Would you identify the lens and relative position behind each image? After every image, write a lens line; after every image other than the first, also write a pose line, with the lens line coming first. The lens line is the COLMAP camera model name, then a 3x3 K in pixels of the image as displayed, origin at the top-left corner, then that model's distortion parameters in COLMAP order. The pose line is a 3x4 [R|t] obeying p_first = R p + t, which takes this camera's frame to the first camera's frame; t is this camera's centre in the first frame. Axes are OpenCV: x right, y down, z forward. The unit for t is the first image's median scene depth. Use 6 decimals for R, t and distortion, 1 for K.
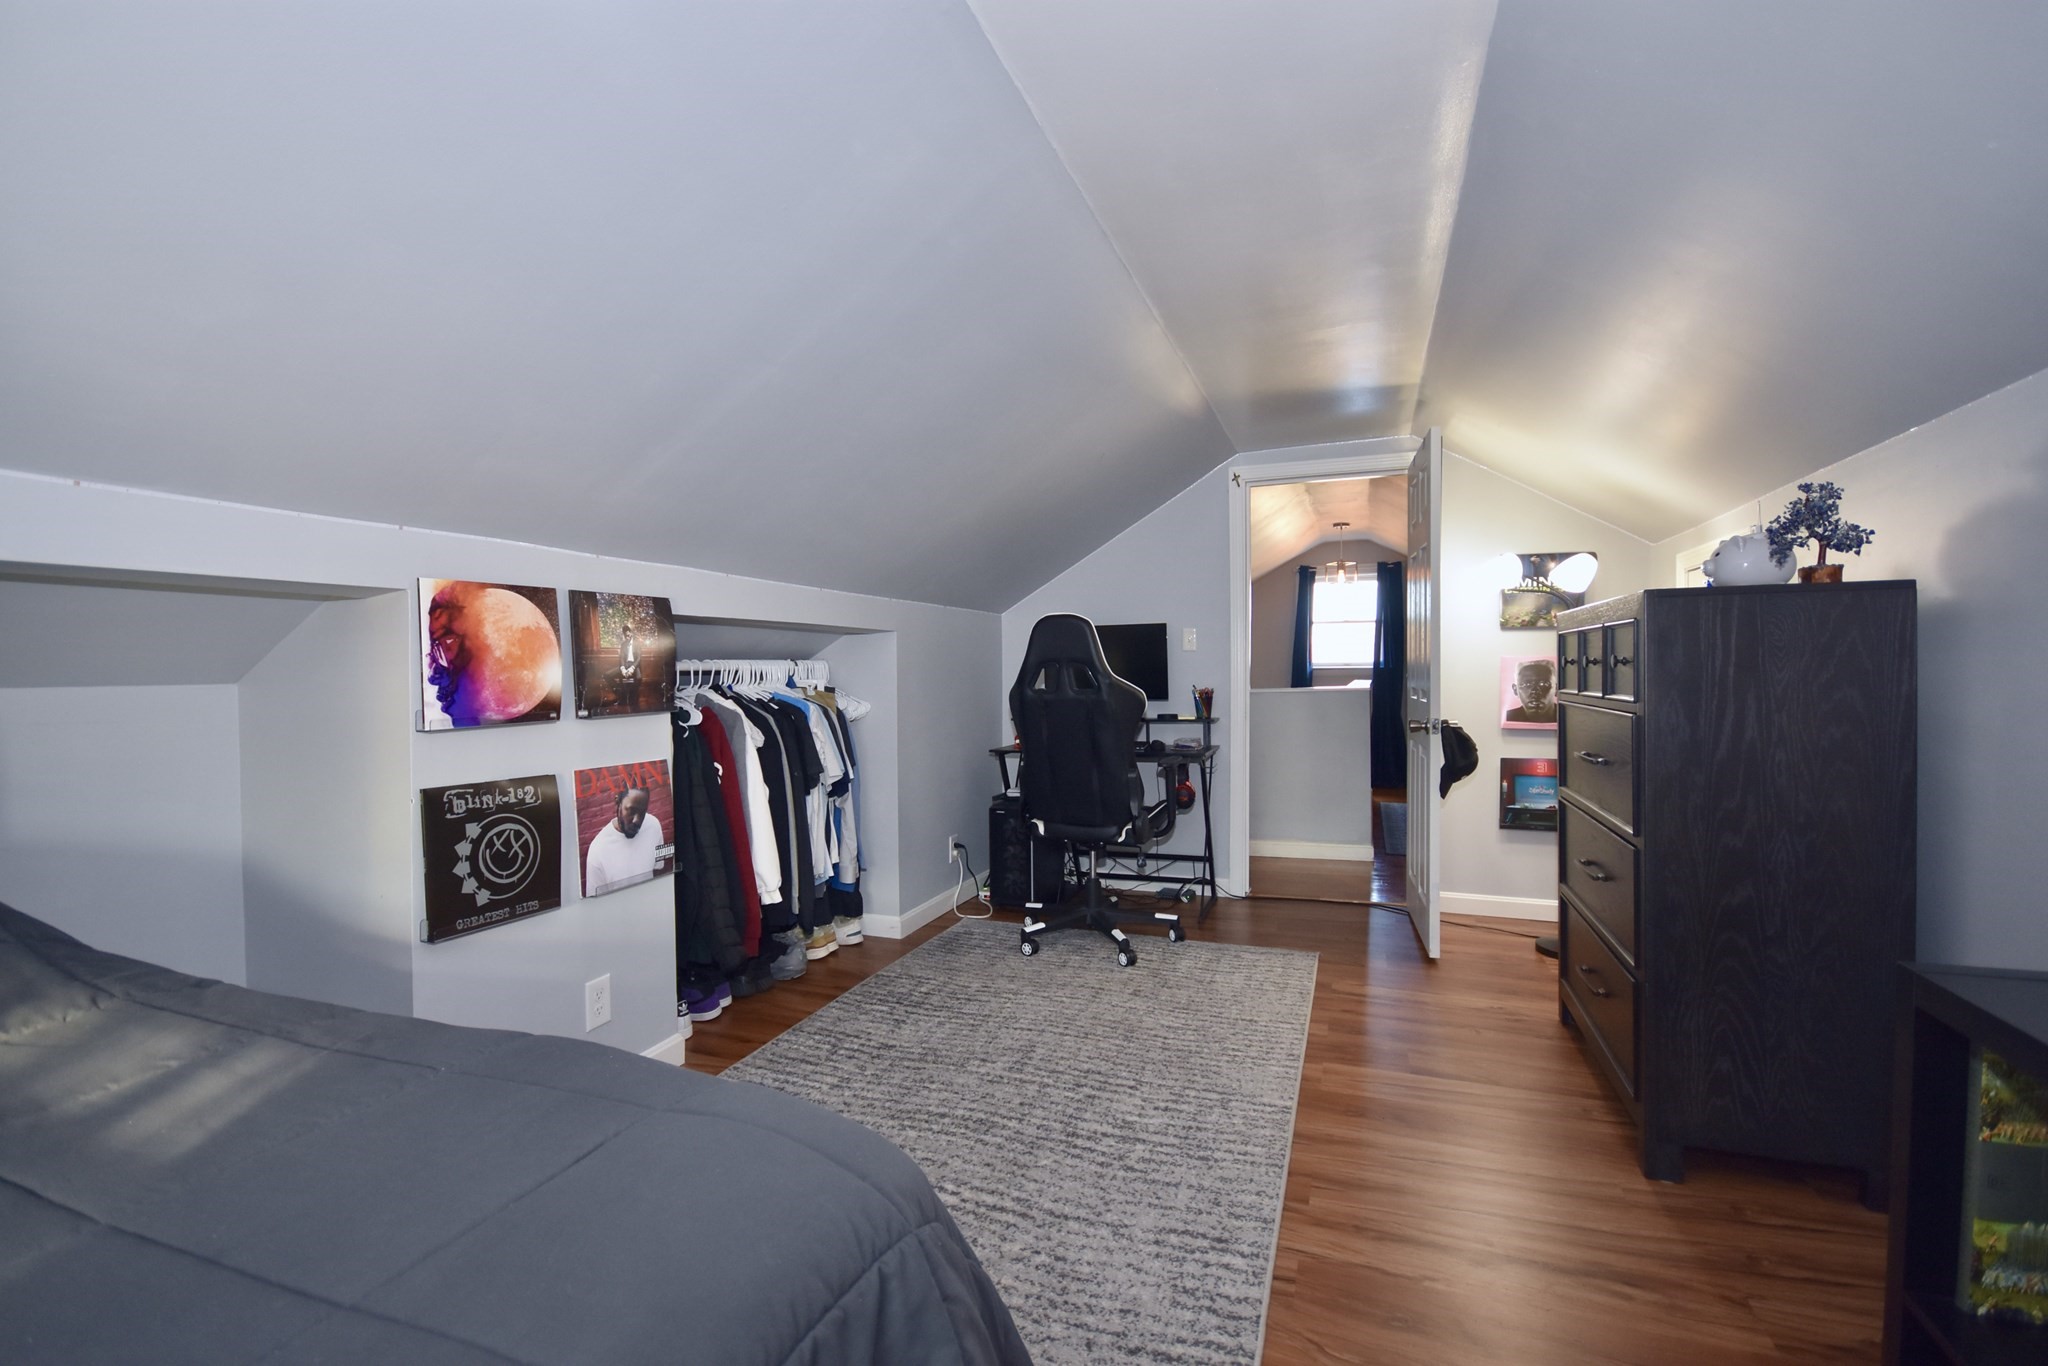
lens RADIAL K [[890.7, 0, 1024.0], [0, 890.7, 683.0], [0, 0, 1]] dist [-0.000853, -0.000152]
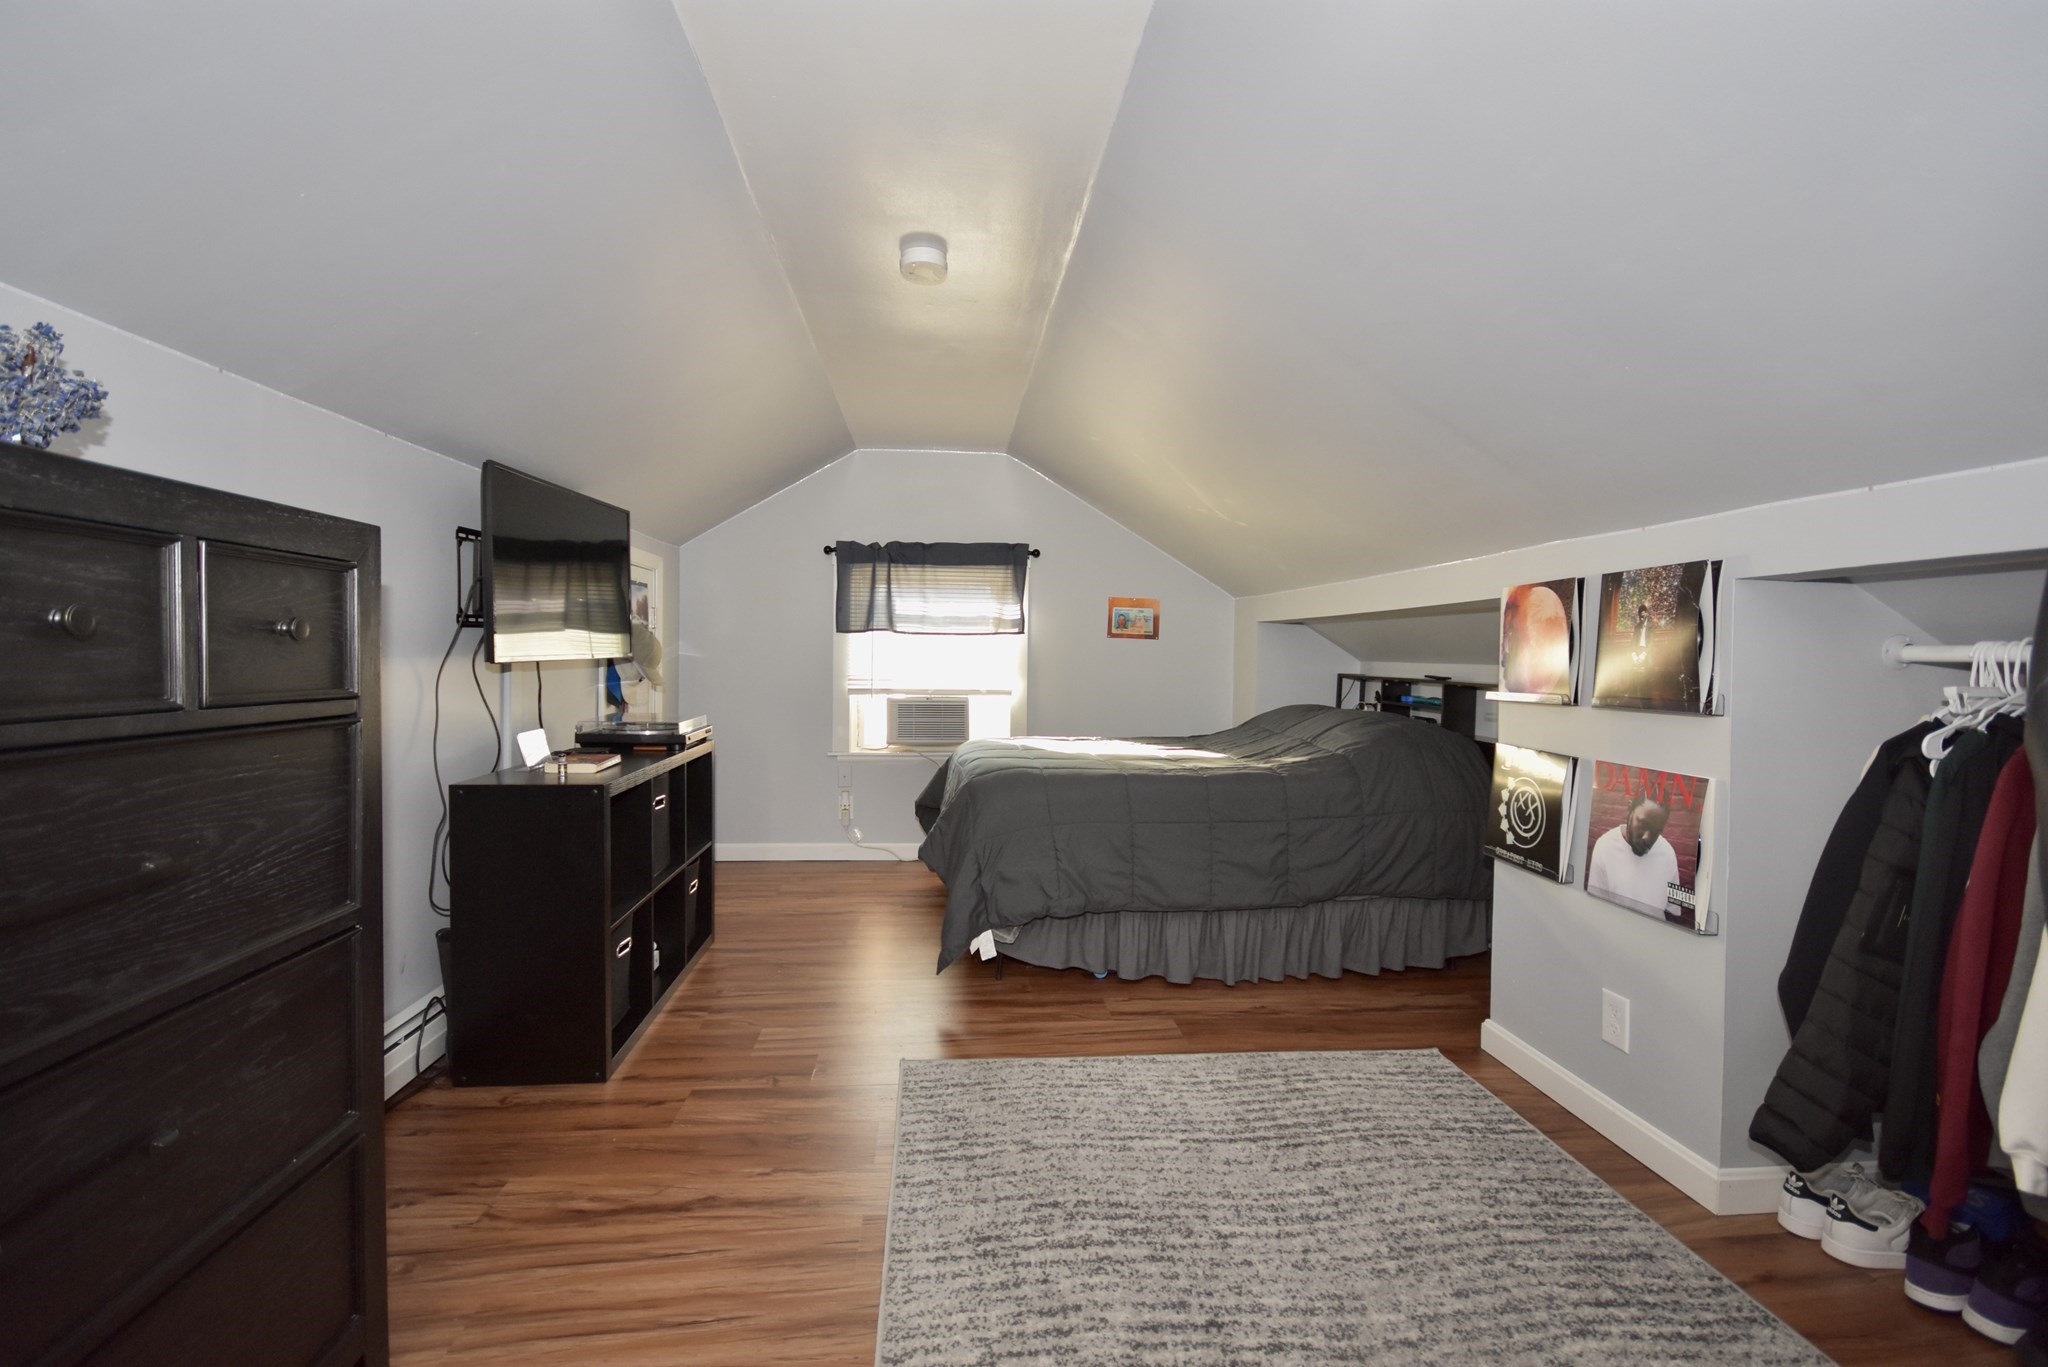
lens RADIAL K [[940.5, 0, 1024.0], [0, 940.5, 683.5], [0, 0, 1]] dist [-0.002163, -0.000755]
pose [[-0.900225, 0.005641, -0.435388, 0.519319], [-0.016629, 0.998741, 0.047323, -0.024036], [0.435107, 0.049841, -0.898998, 1.691395]]
